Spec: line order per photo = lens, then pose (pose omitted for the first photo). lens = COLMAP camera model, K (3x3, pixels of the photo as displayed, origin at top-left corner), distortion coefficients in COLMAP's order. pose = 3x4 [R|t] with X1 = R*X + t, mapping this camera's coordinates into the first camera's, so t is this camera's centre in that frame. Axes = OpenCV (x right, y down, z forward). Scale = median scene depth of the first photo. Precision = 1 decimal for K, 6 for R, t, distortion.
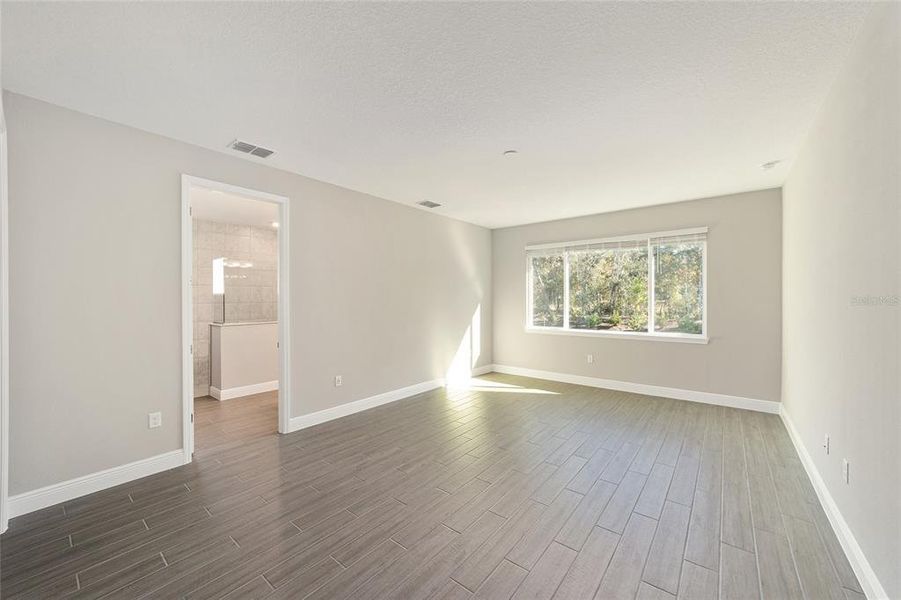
lens RADIAL K [[342.9, 0, 448.7], [0, 342.9, 301.1], [0, 0, 1]] dist [-0.012510, 0.006786]
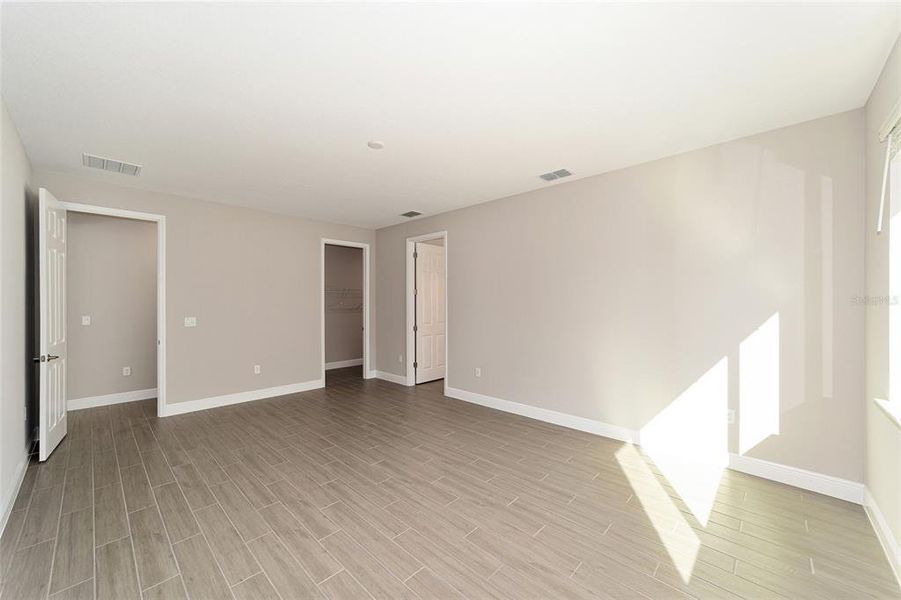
lens RADIAL K [[342.9, 0, 448.7], [0, 342.9, 301.1], [0, 0, 1]] dist [-0.012510, 0.006786]
pose [[-0.065516, -0.006640, -0.997829, 0.658672], [-0.011339, 0.999918, -0.005910, 0.000751], [0.997787, 0.010927, -0.065586, 0.763302]]
